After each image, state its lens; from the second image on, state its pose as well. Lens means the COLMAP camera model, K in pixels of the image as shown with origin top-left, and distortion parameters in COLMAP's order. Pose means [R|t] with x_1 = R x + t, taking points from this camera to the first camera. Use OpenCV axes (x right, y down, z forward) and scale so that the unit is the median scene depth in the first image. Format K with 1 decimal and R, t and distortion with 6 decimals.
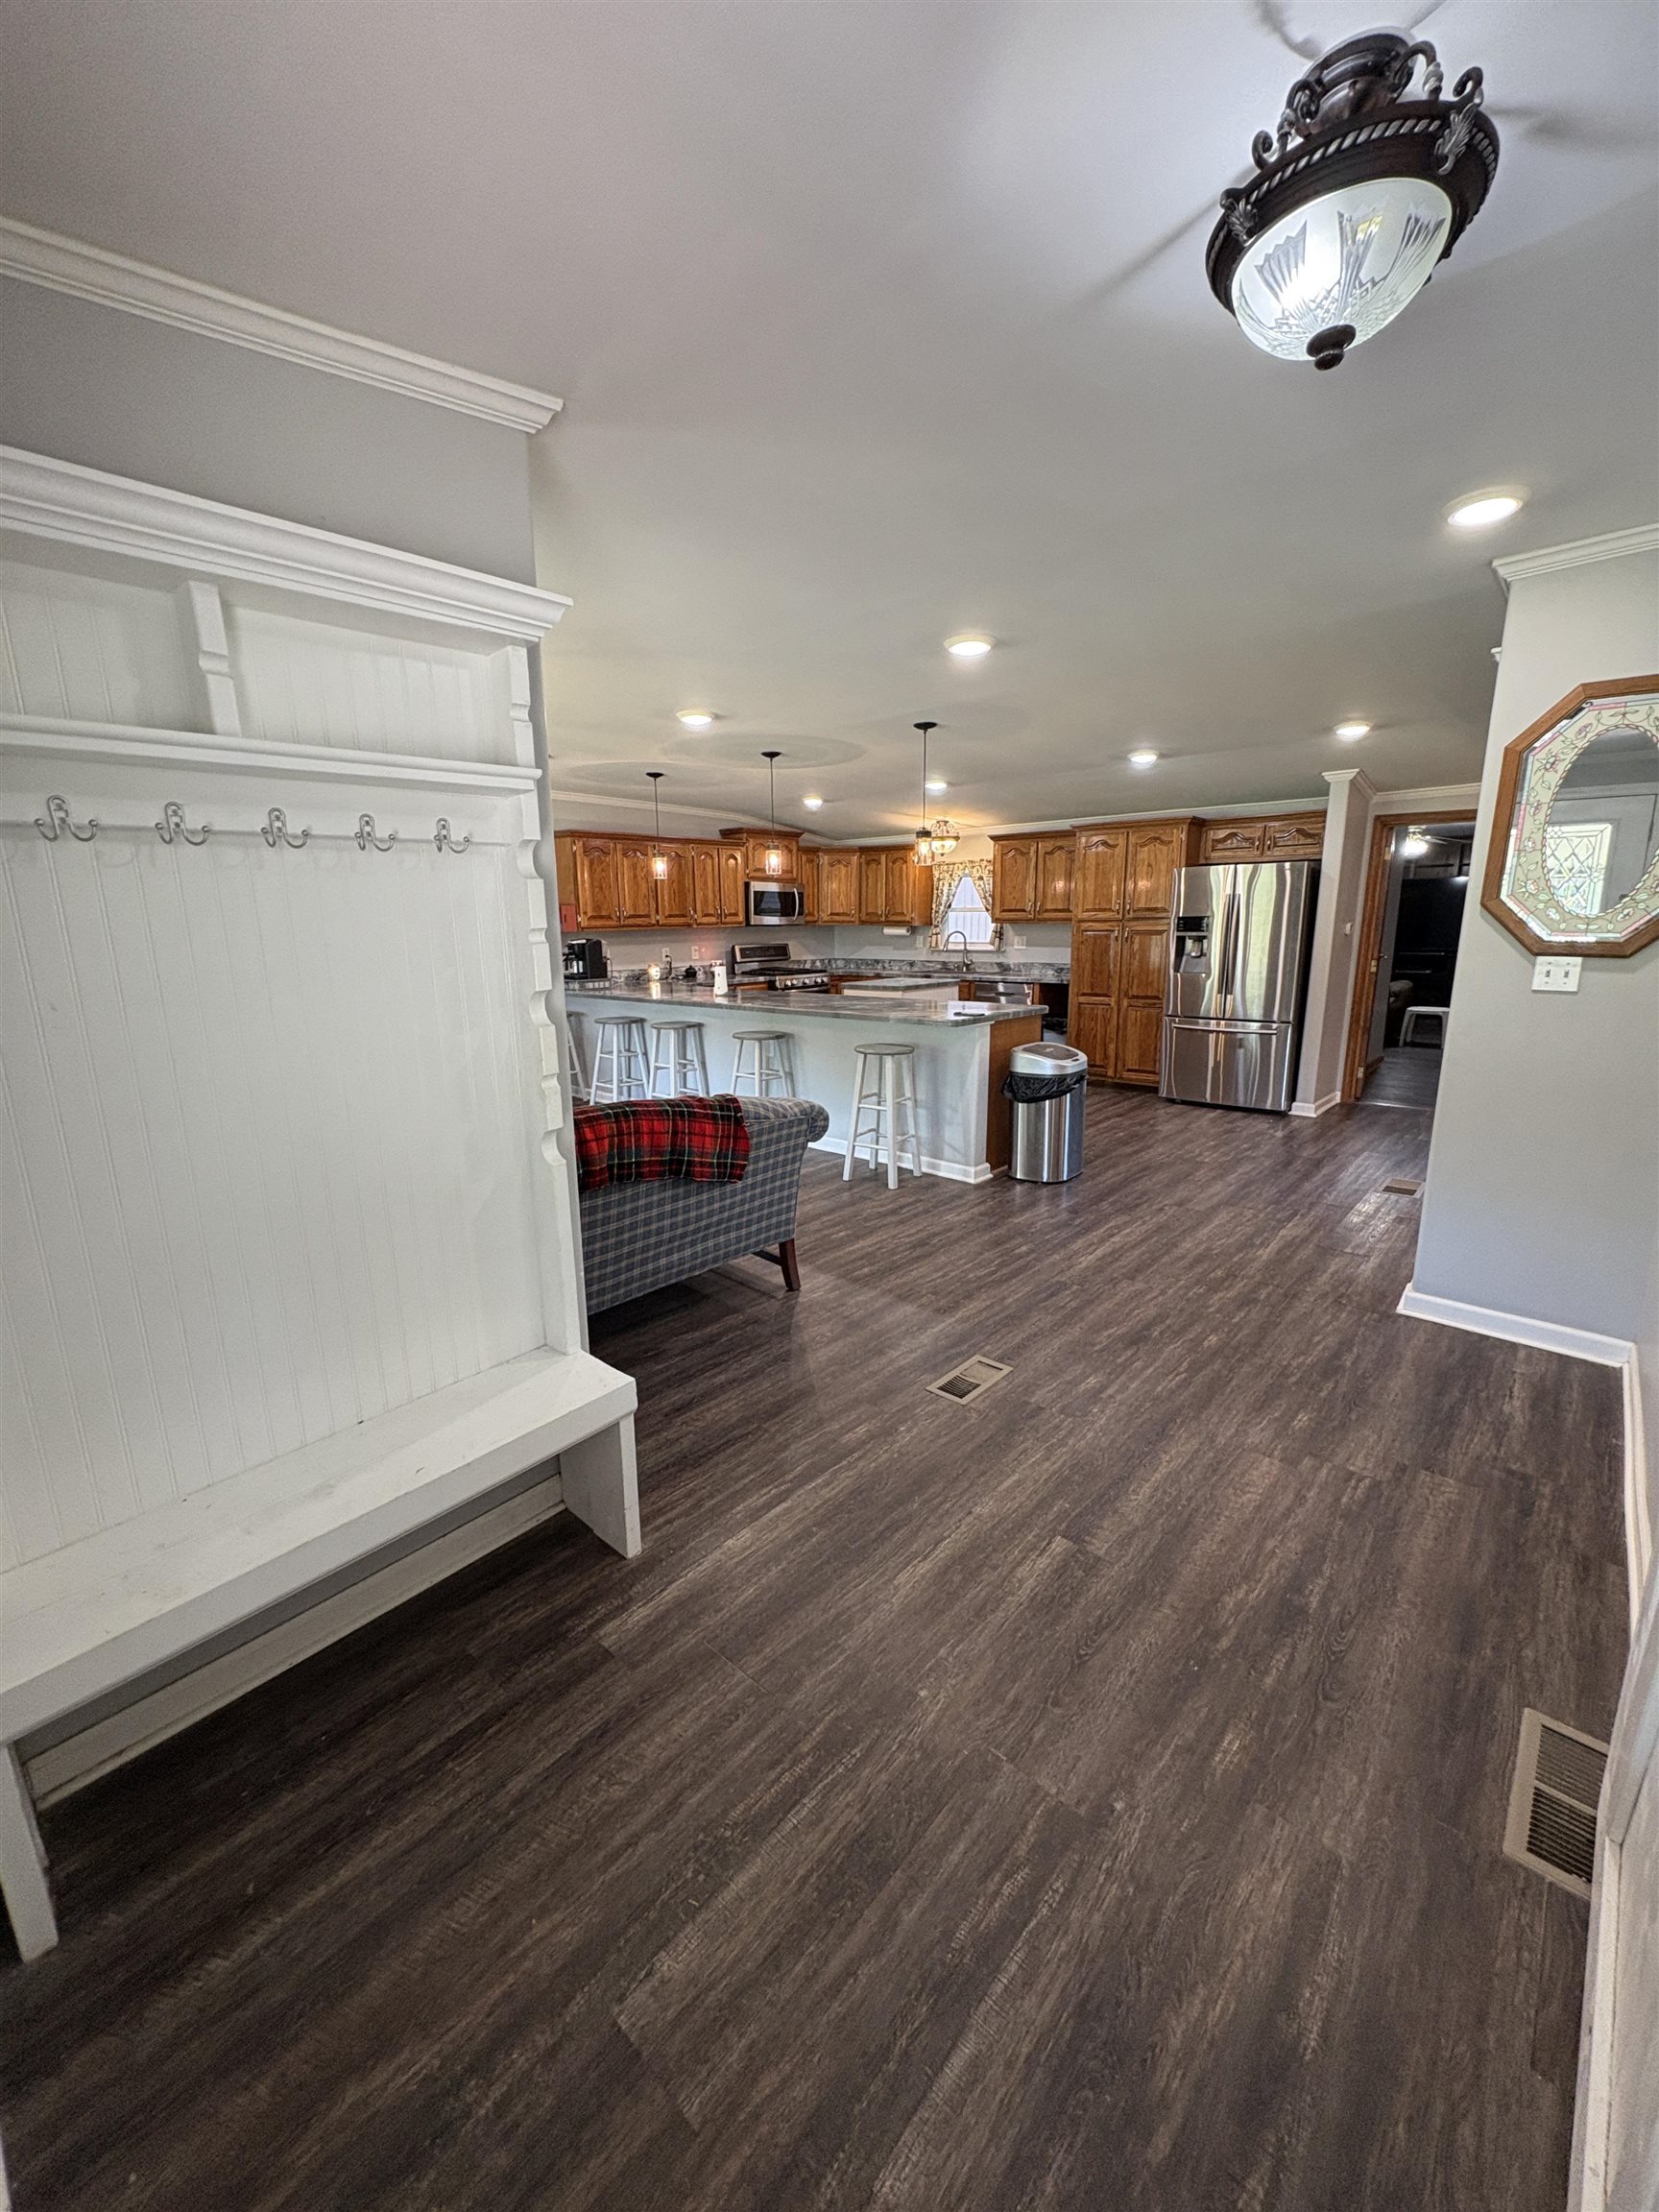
lens RADIAL K [[868.0, 0, 835.2], [0, 868.0, 1106.5], [0, 0, 1]] dist [0.001498, 0.000148]
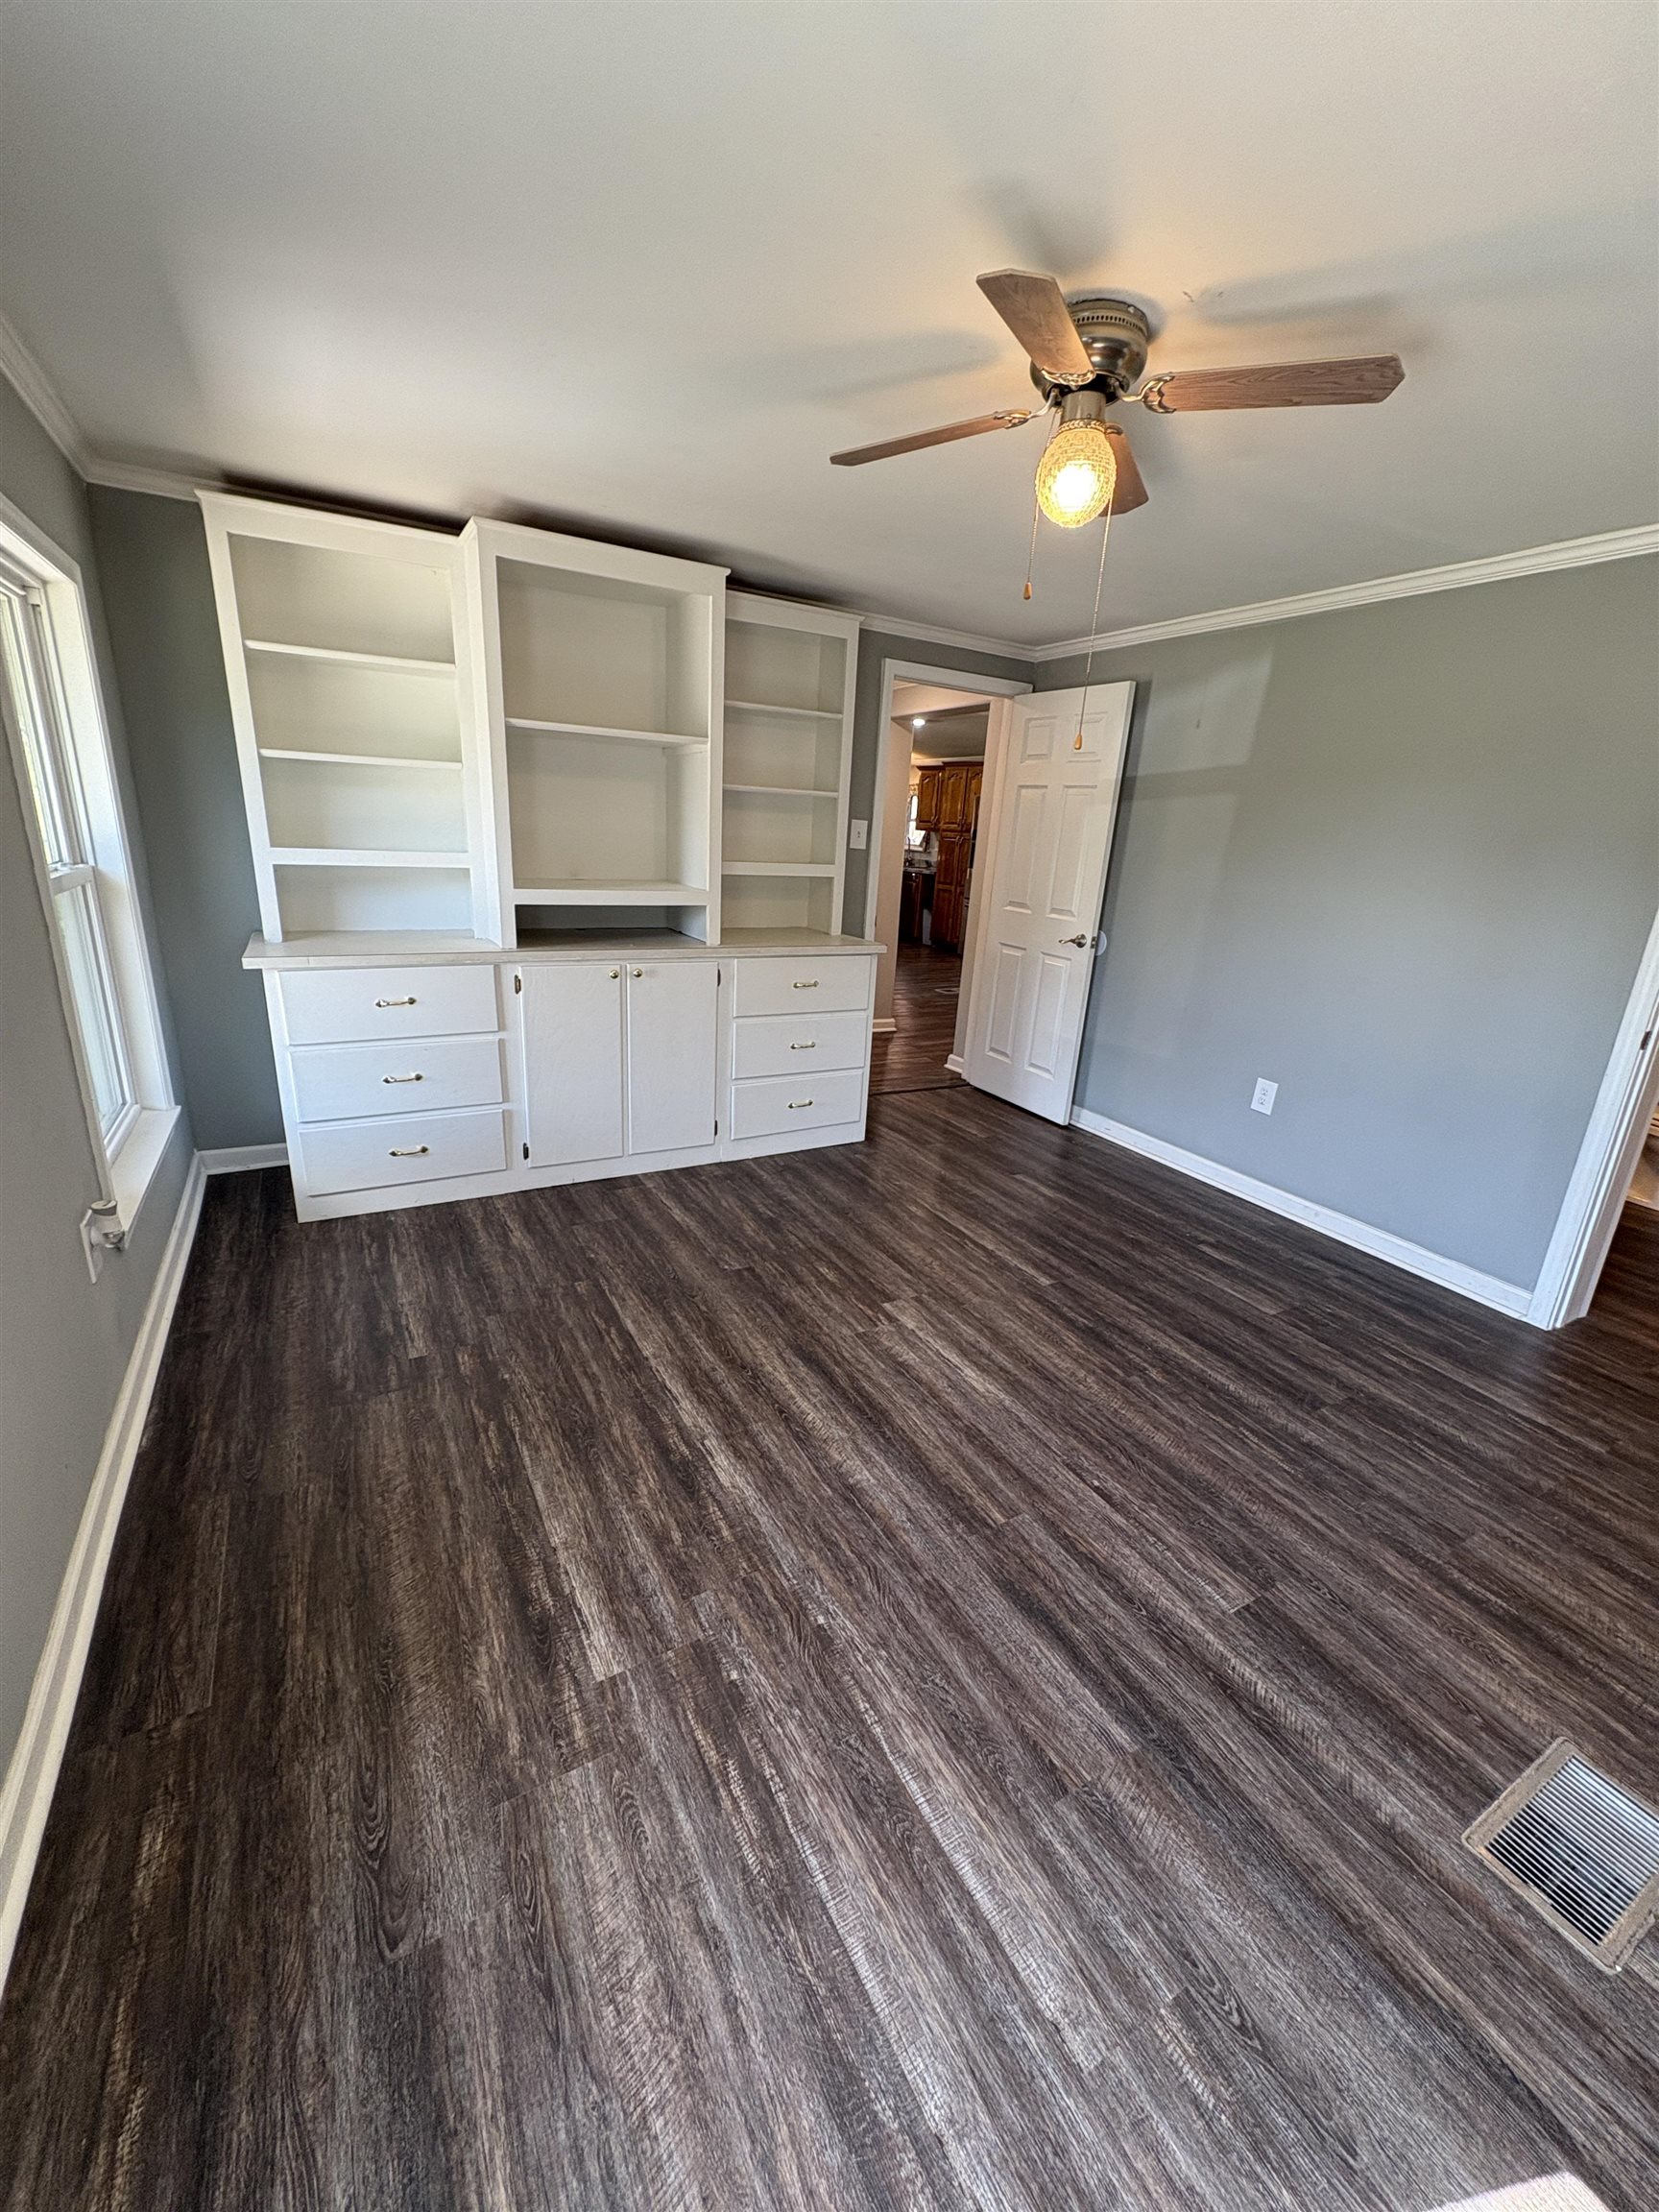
lens RADIAL K [[868.0, 0, 839.6], [0, 868.0, 1097.3], [0, 0, 1]] dist [0.001498, 0.000148]
pose [[0.285974, -0.255788, 0.923467, -0.504900], [0.149651, 0.963811, 0.220620, -0.098537], [-0.946480, 0.075106, 0.313903, 0.496297]]
